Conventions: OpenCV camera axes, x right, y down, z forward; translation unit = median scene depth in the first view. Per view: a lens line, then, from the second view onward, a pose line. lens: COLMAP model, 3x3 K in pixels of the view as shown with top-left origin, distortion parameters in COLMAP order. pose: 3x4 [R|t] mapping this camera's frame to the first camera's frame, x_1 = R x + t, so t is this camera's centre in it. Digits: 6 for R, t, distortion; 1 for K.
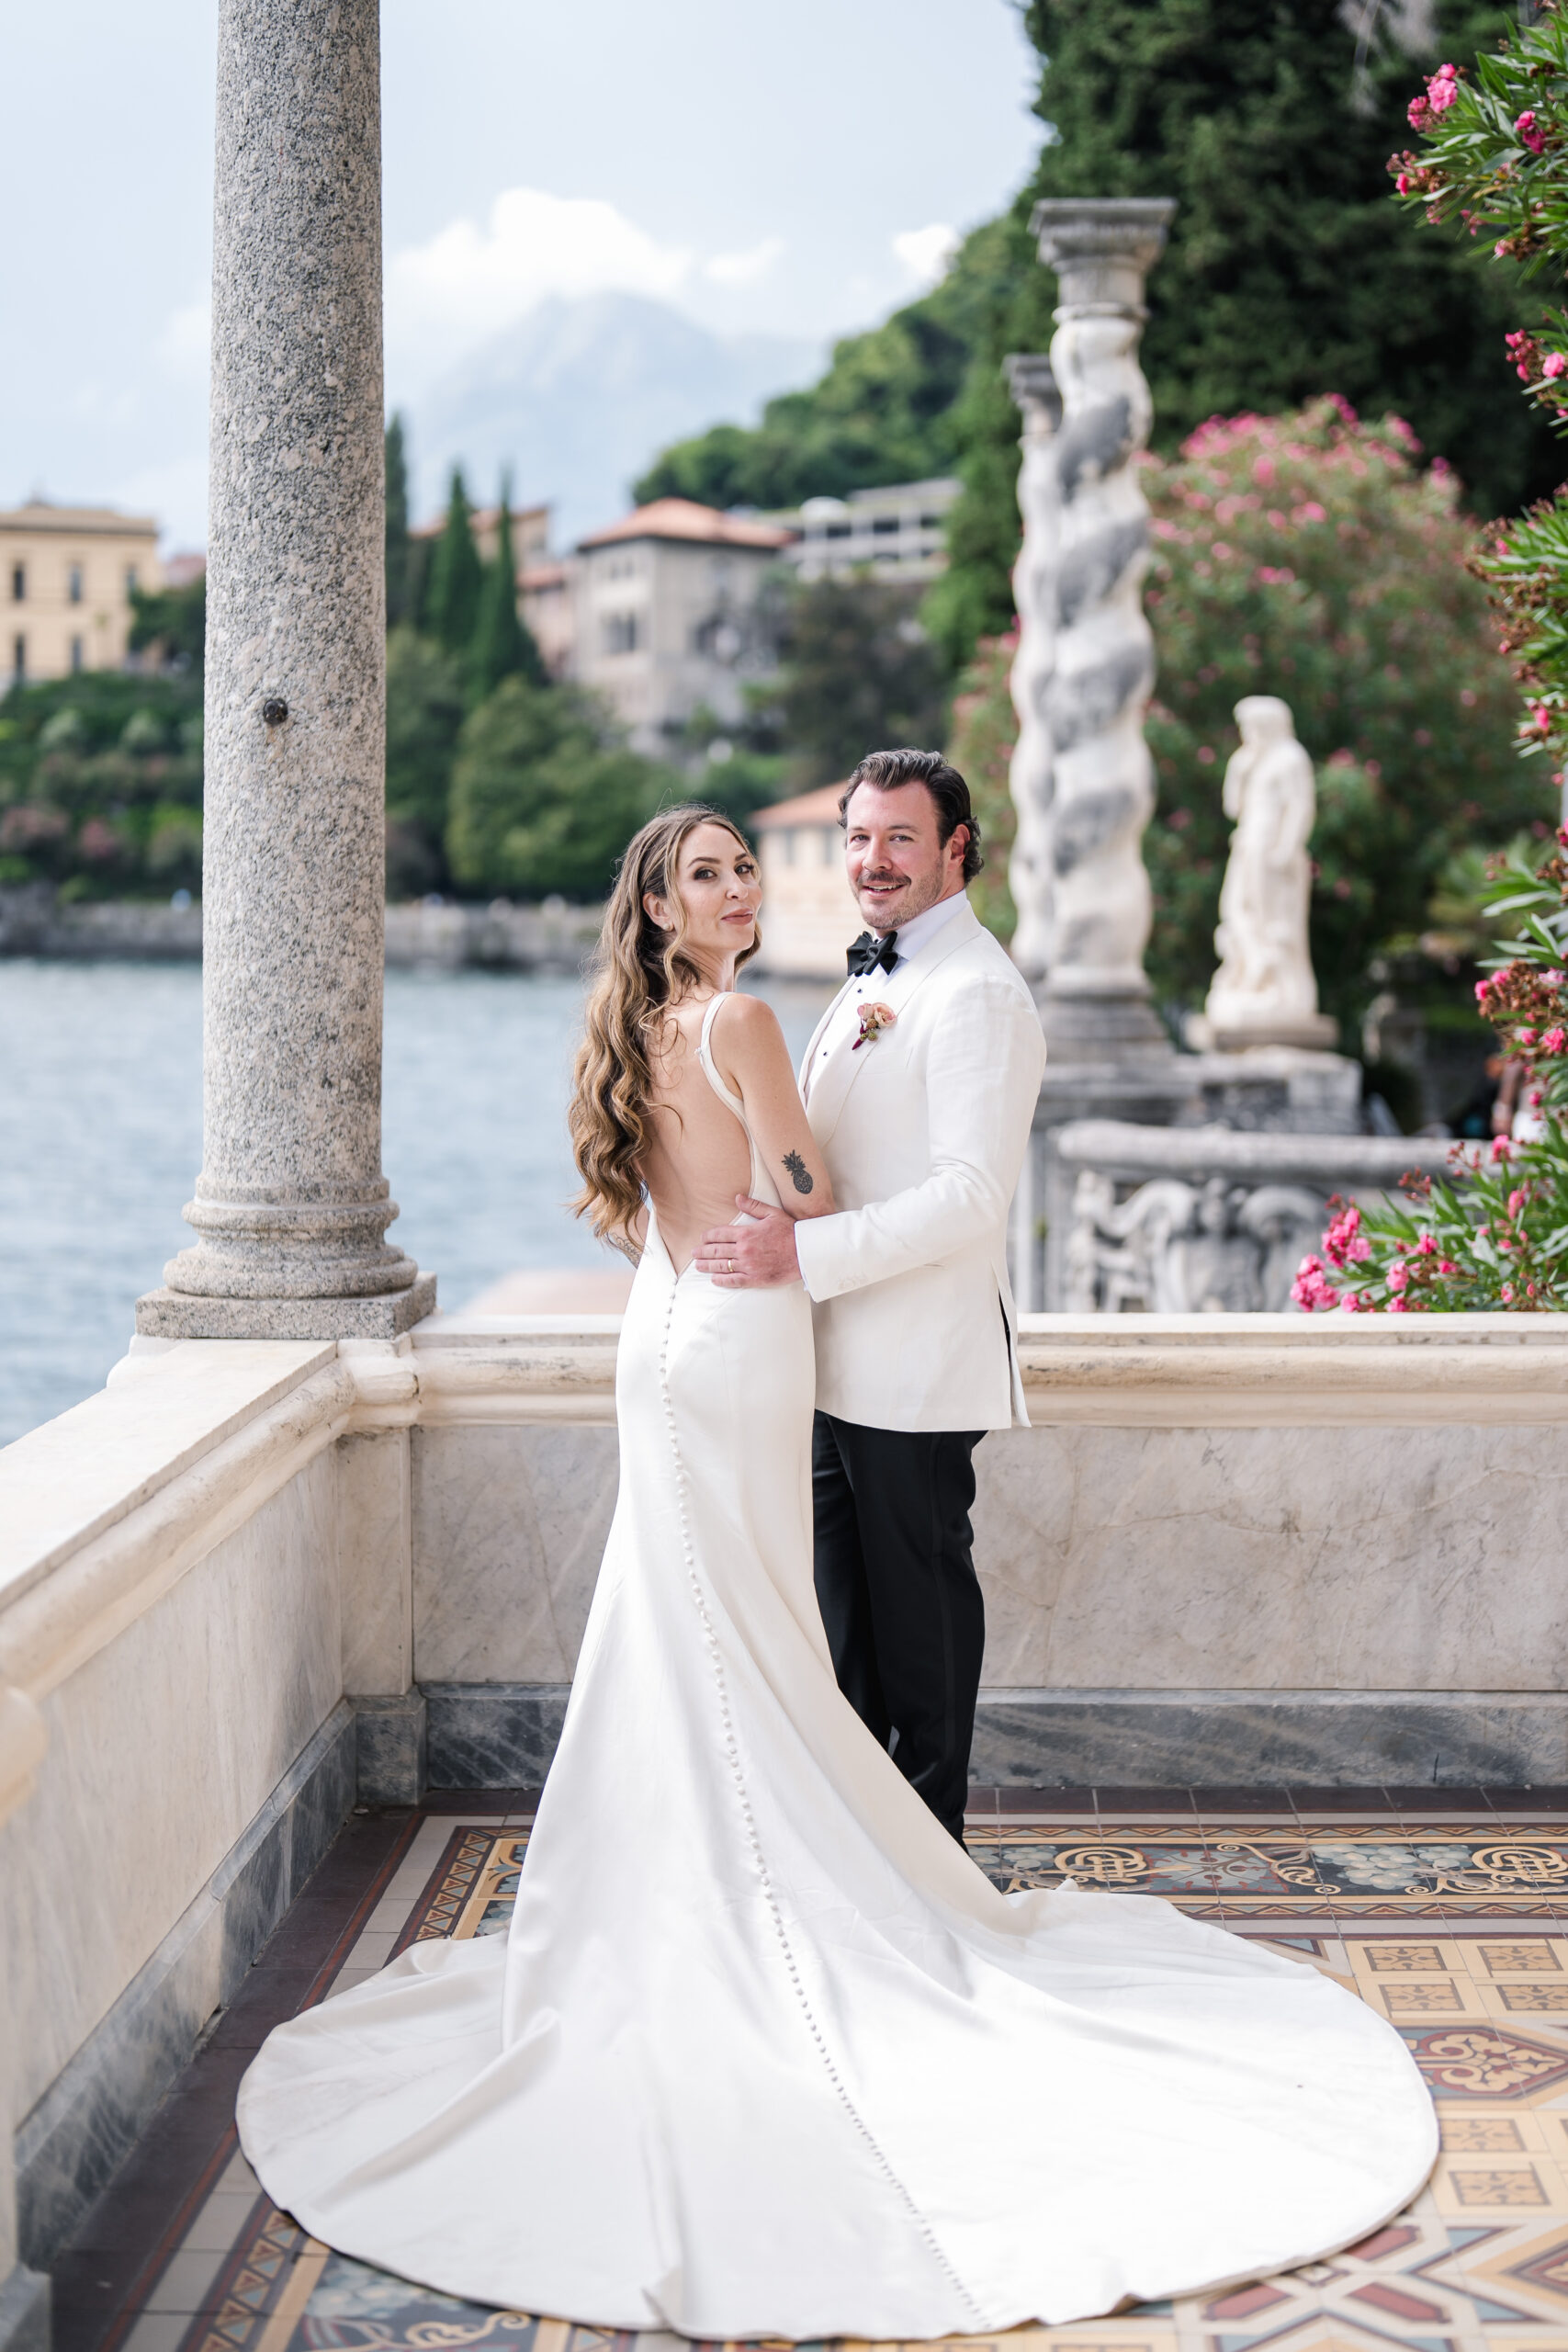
lens RADIAL K [[3619.2, 0, 910.0], [0, 3619.2, 1163.8], [0, 0, 1]] dist [0.003385, 0.010639]
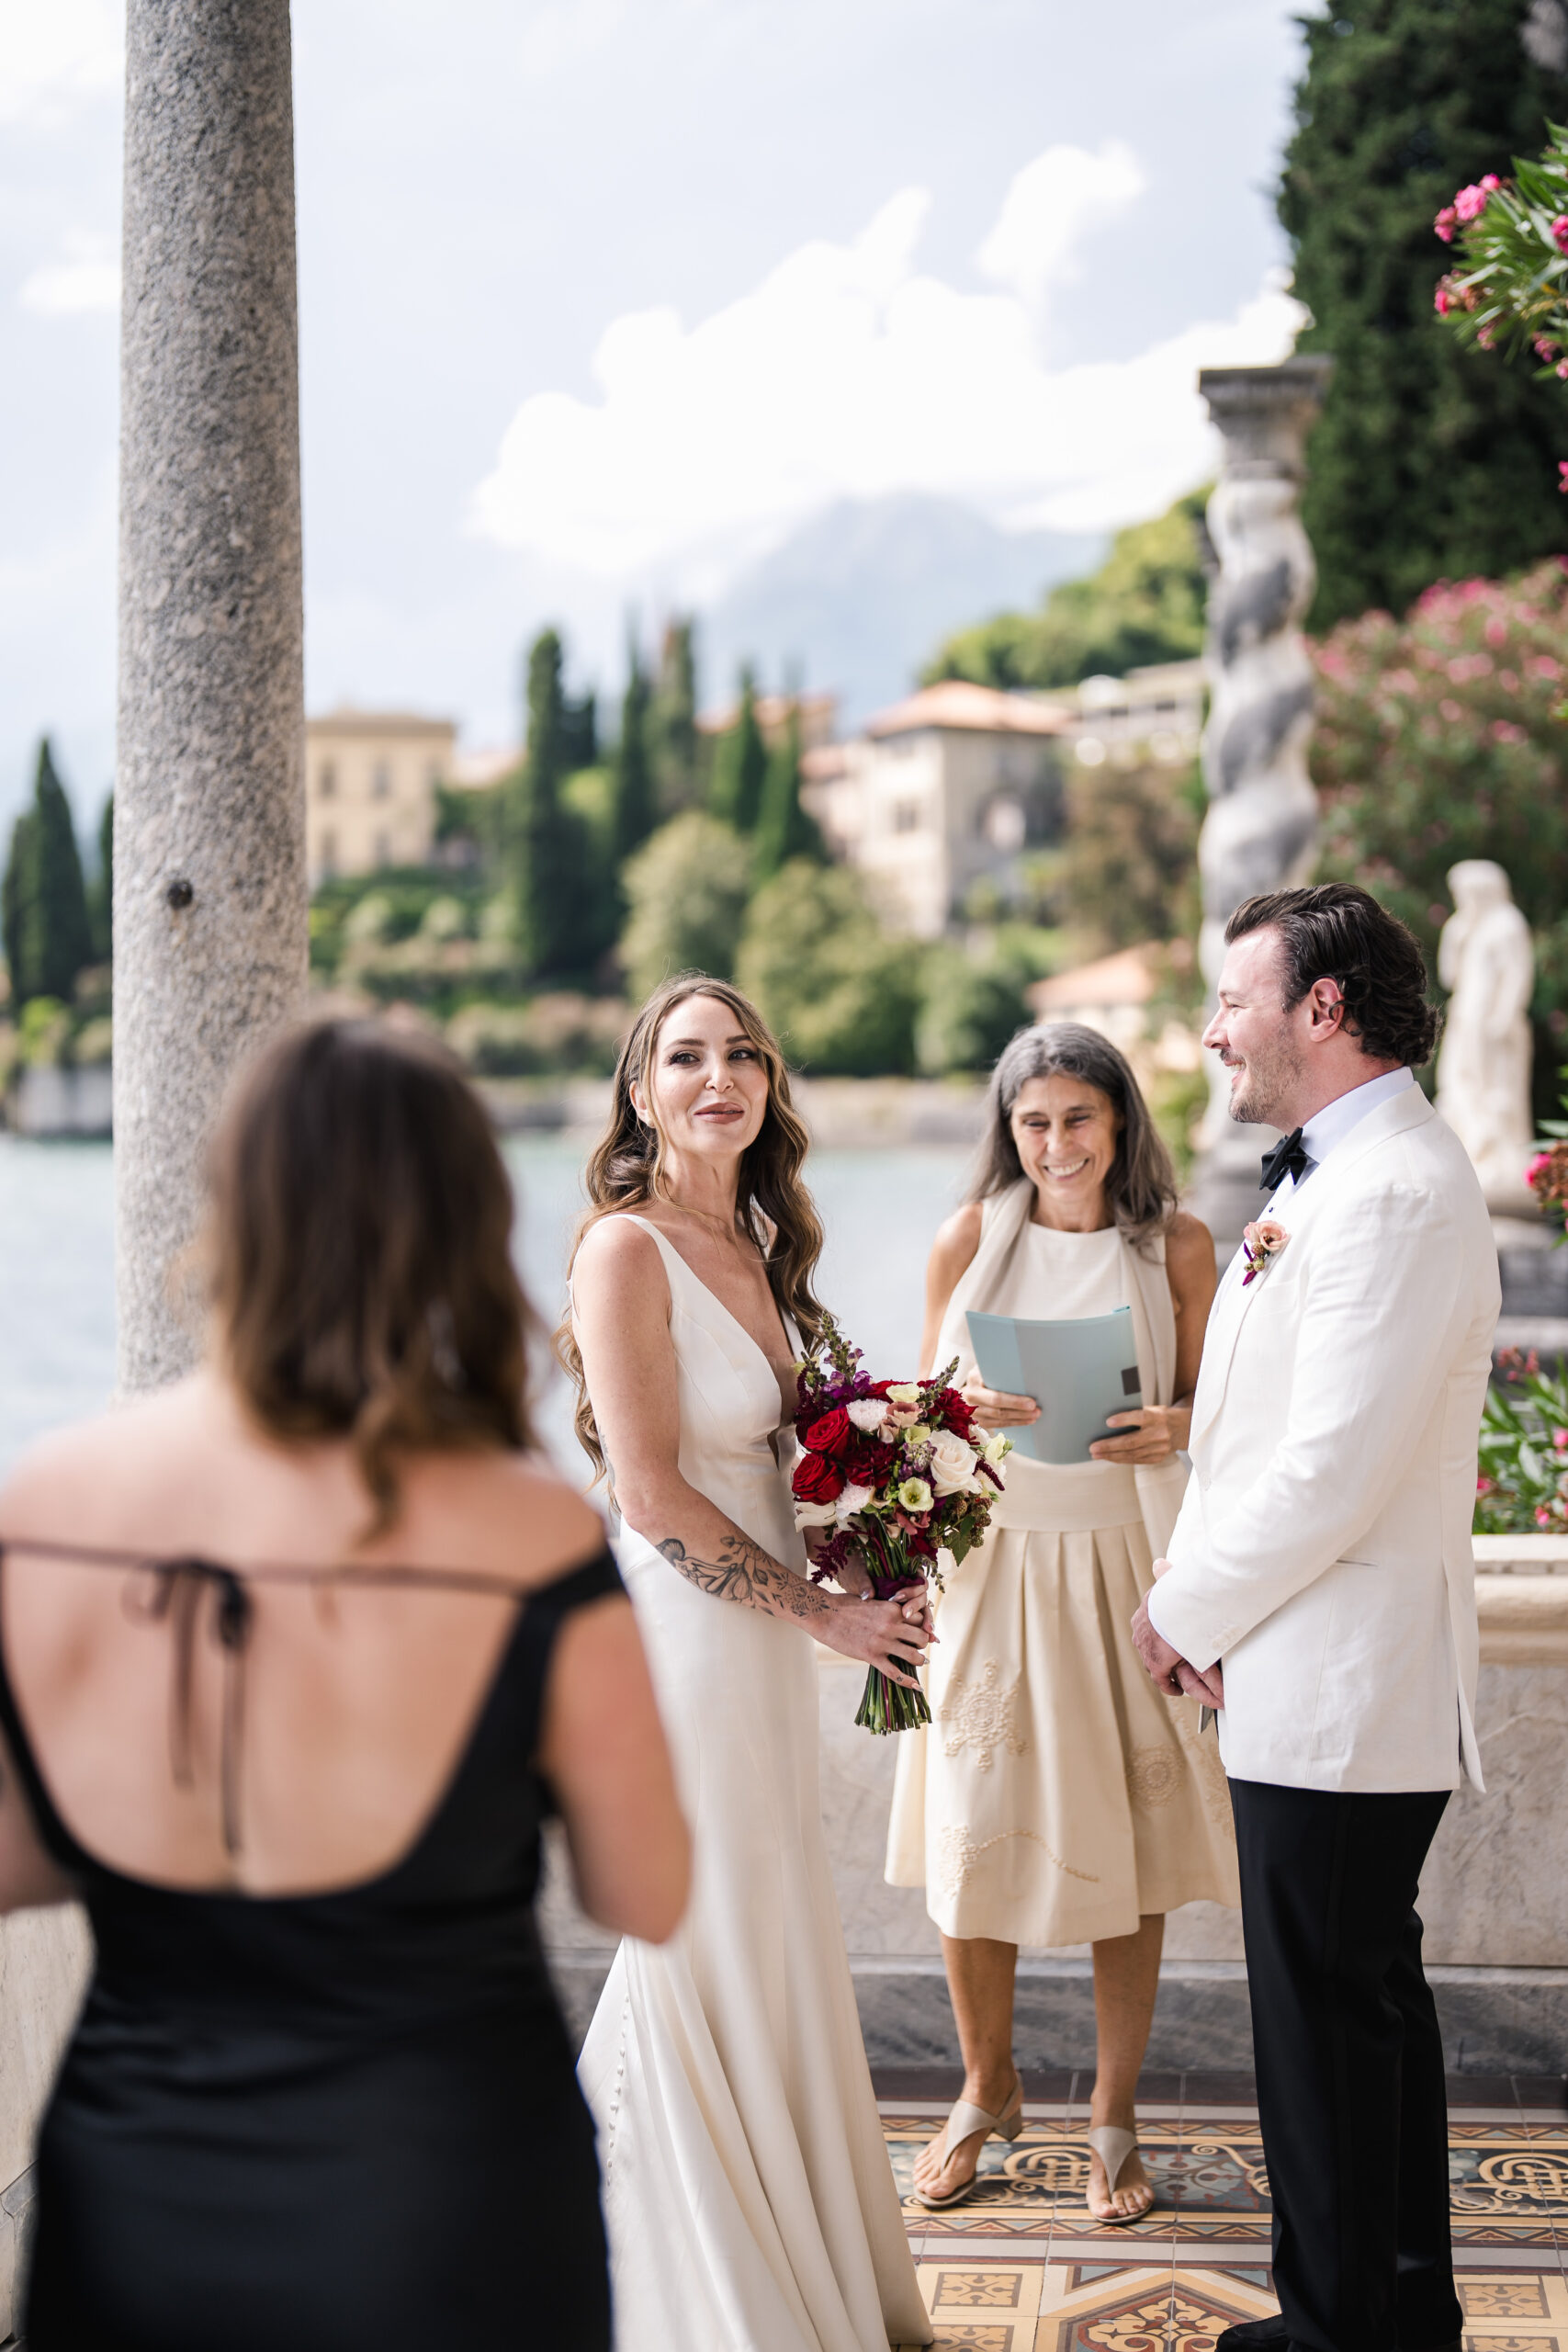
lens RADIAL K [[3571.1, 0, 850.1], [0, 3571.1, 1164.8], [0, 0, 1]] dist [-0.002303, 0.067831]
pose [[0.995190, -0.011467, -0.097287, 0.085001], [0.006814, 0.998823, -0.048033, -0.009913], [0.097723, 0.047139, 0.994097, 0.105440]]
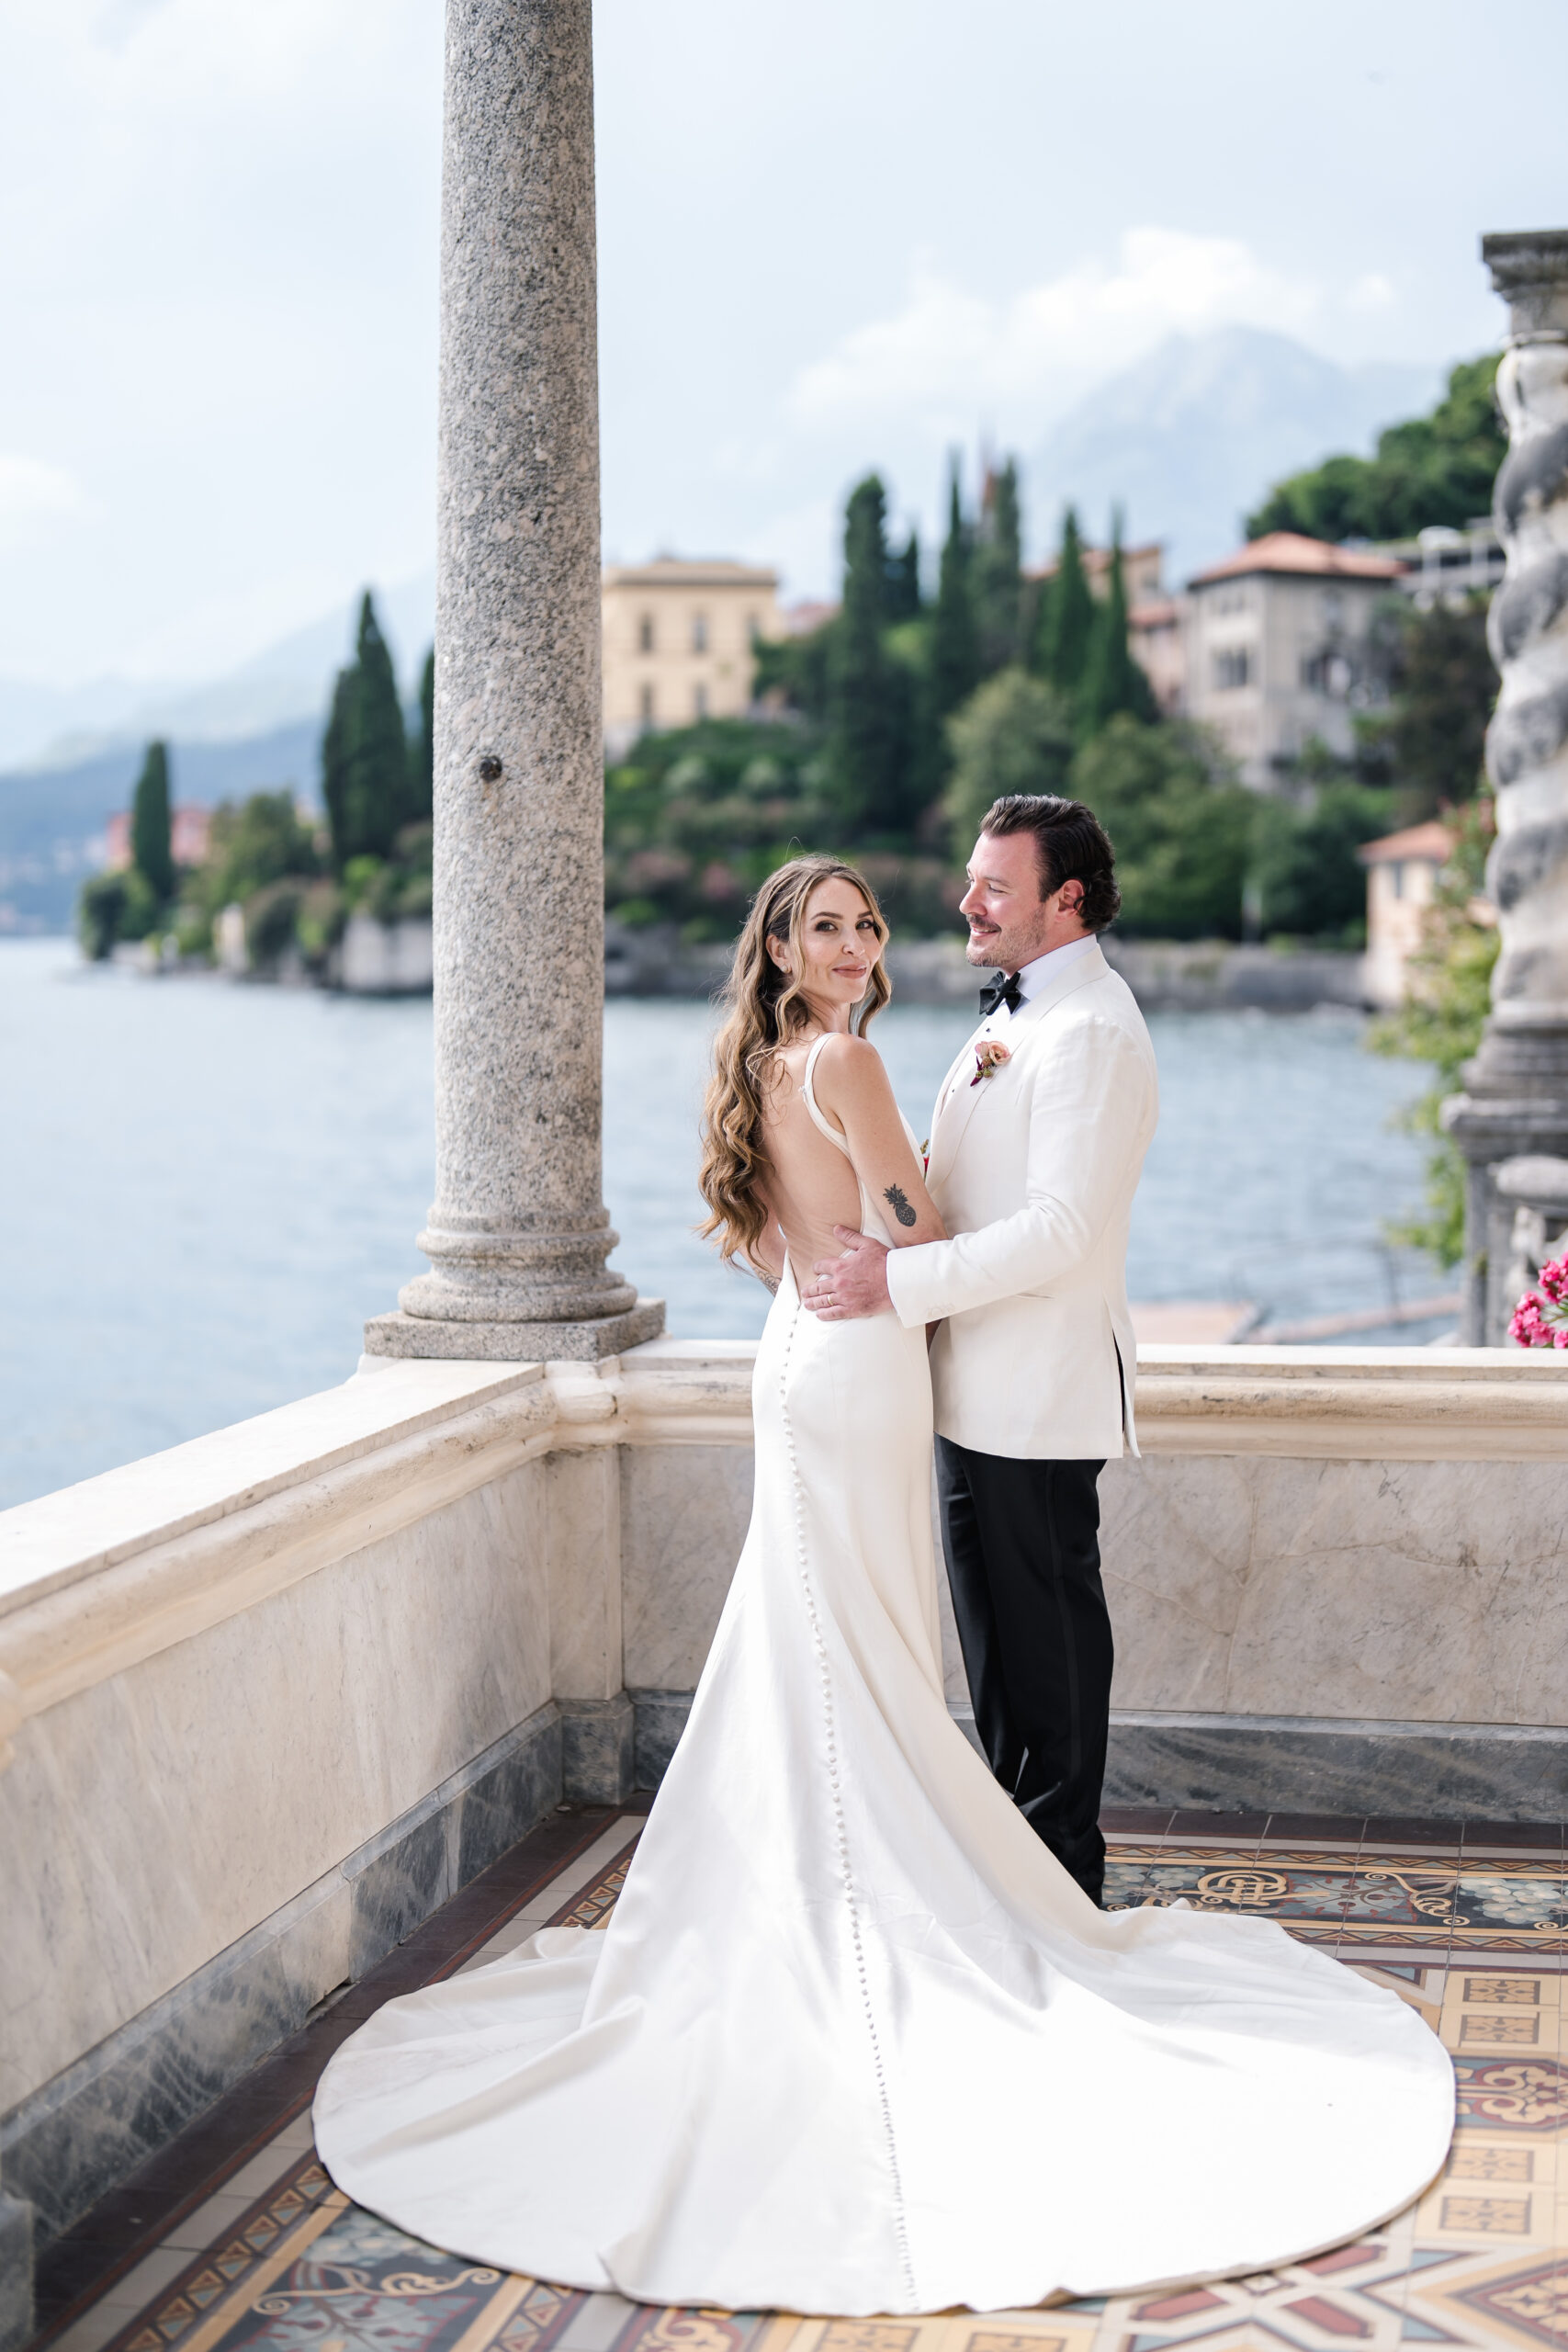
lens RADIAL K [[3604.6, 0, 784.0], [0, 3604.6, 1176.0], [0, 0, 1]] dist [-0.006445, 0.045166]
pose [[0.979242, 0.002709, -0.202679, 0.123042], [-0.003969, 0.999975, -0.005809, 0.000335], [0.202658, 0.006493, 0.979228, -0.016470]]
